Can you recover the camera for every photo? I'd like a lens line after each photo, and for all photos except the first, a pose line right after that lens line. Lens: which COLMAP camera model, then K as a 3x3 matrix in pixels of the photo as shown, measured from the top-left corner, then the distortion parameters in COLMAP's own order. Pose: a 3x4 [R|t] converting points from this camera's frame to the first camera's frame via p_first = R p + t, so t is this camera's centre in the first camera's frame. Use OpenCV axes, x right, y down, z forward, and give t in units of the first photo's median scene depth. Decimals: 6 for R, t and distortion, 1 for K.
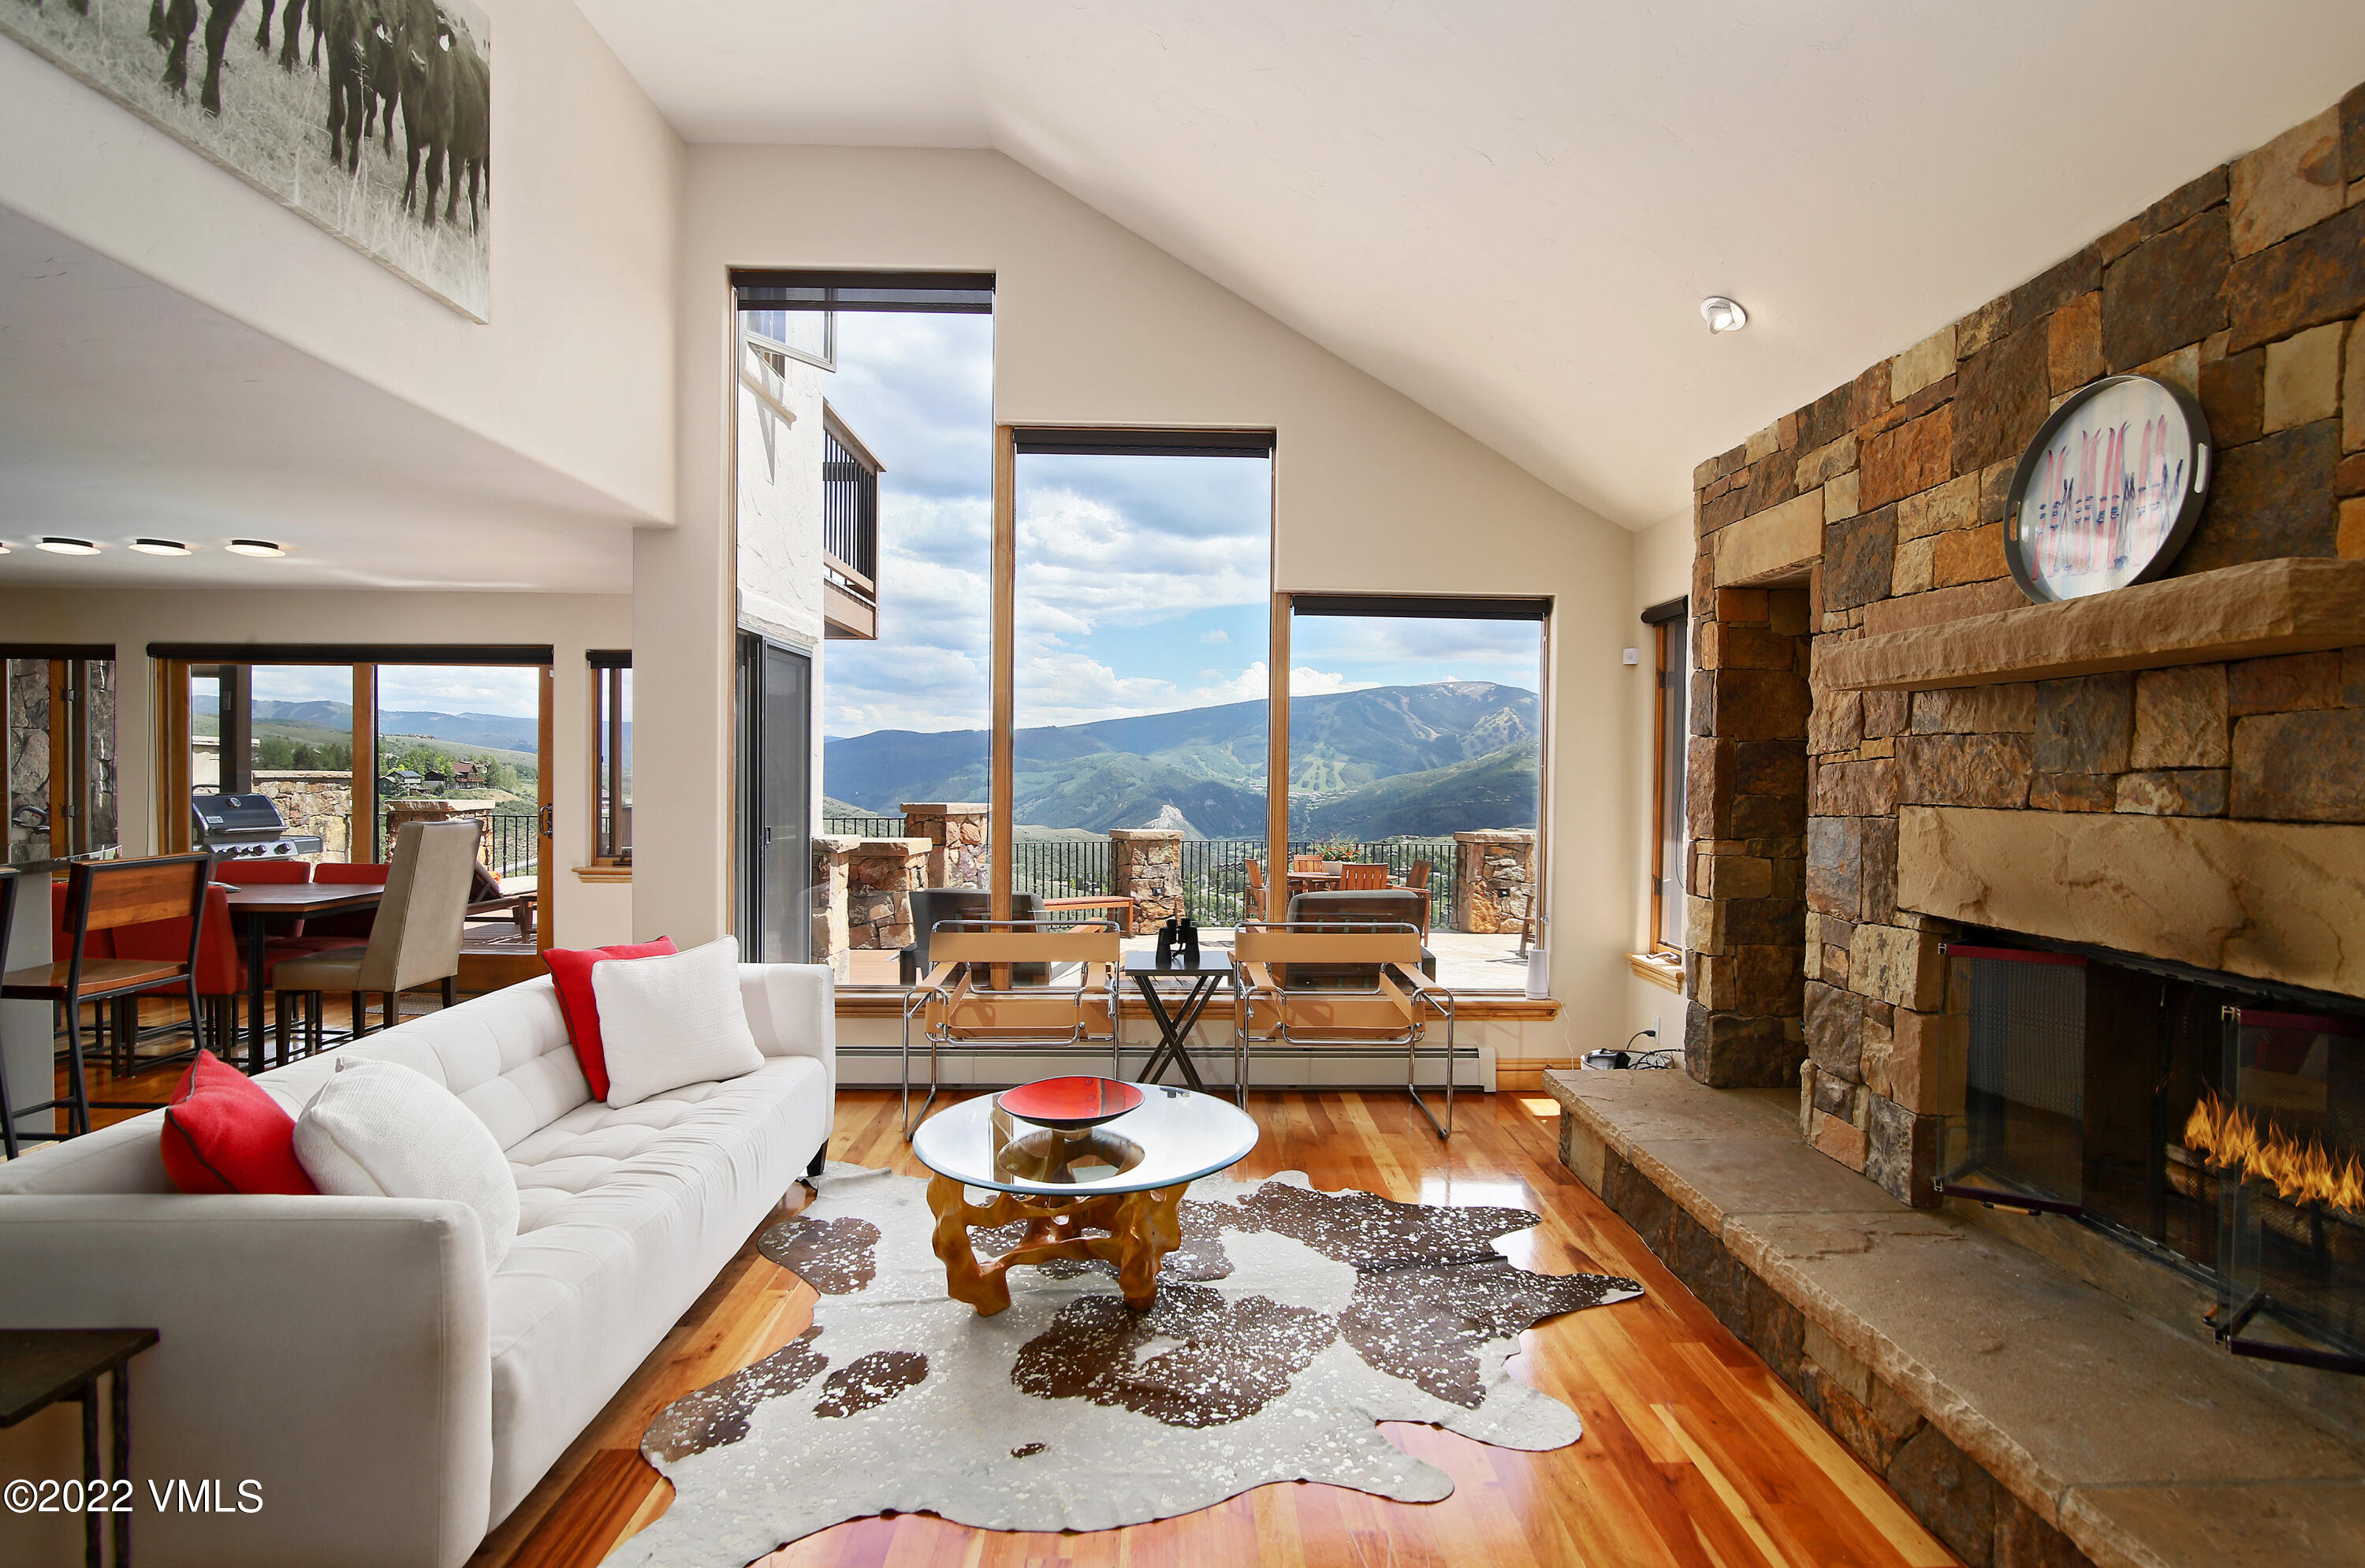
lens RADIAL K [[1195.0, 0, 1192.4], [0, 1195.0, 746.8], [0, 0, 1]] dist [-0.021384, 0.000056]
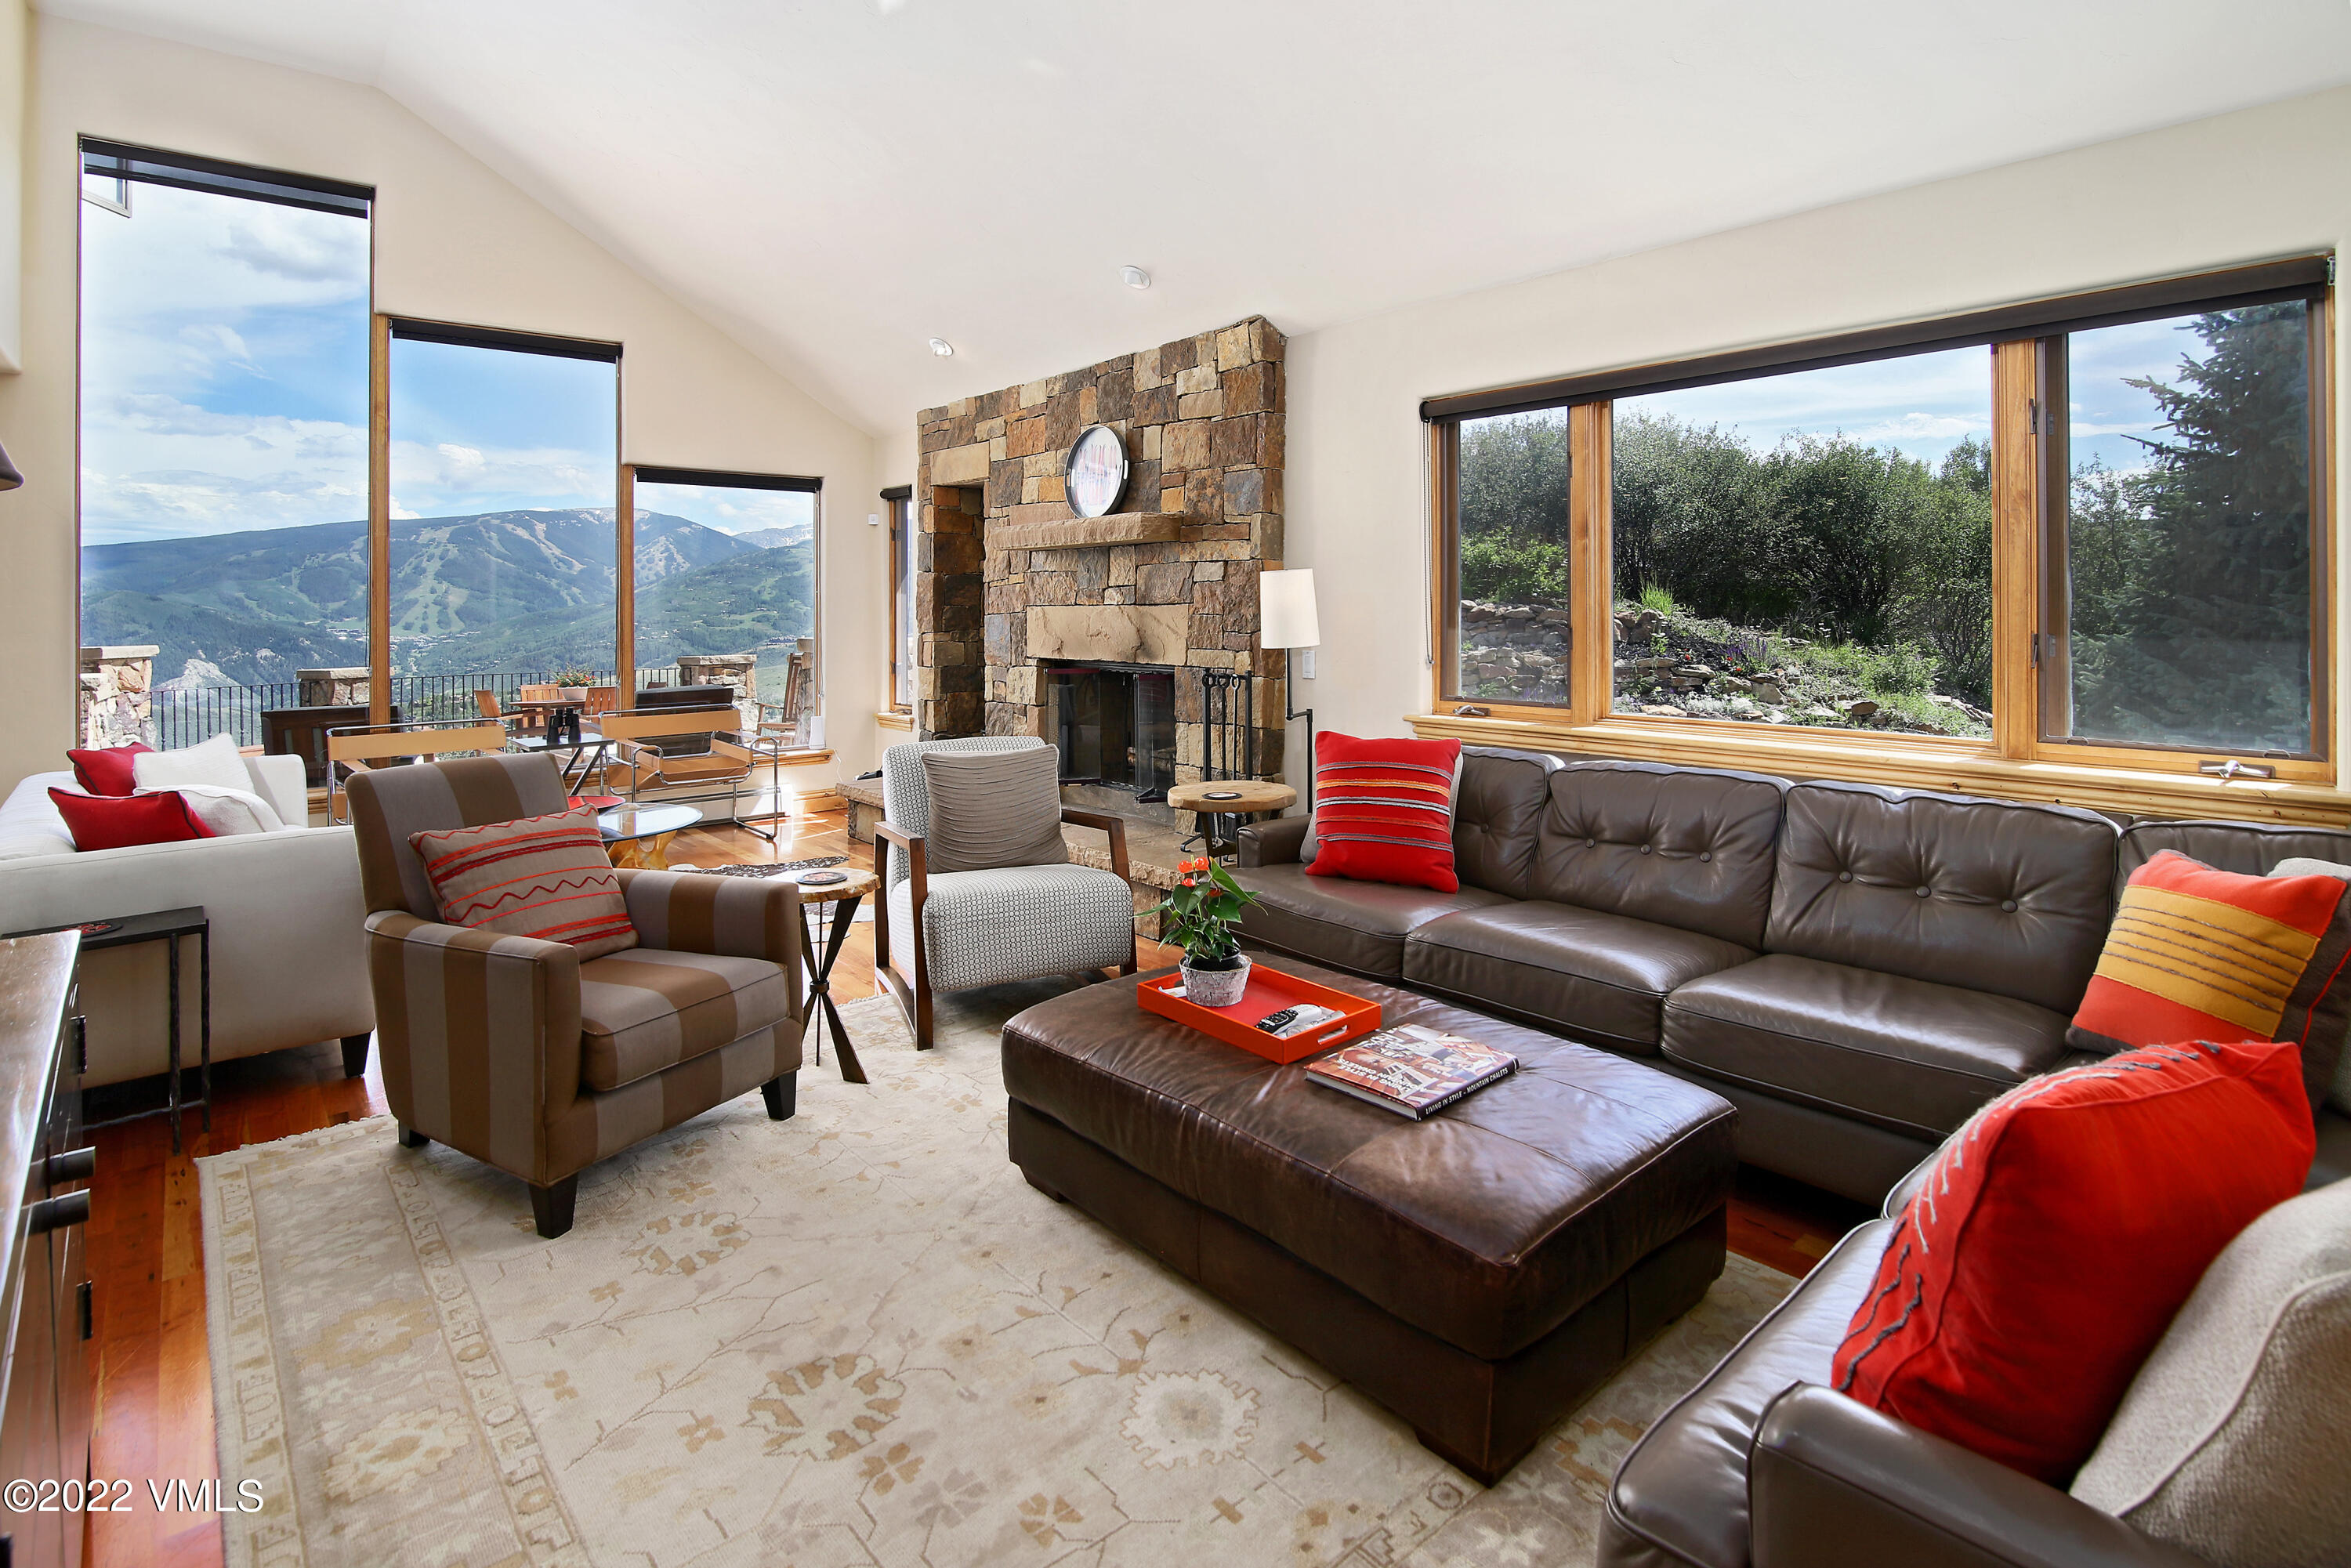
lens RADIAL K [[1187.9, 0, 1185.4], [0, 1187.9, 747.1], [0, 0, 1]] dist [-0.021384, 0.000056]
pose [[0.785546, -0.087916, 0.612527, -0.429498], [0.001228, 0.990076, 0.140530, 0.001755], [-0.618803, -0.109640, 0.777858, -0.729197]]
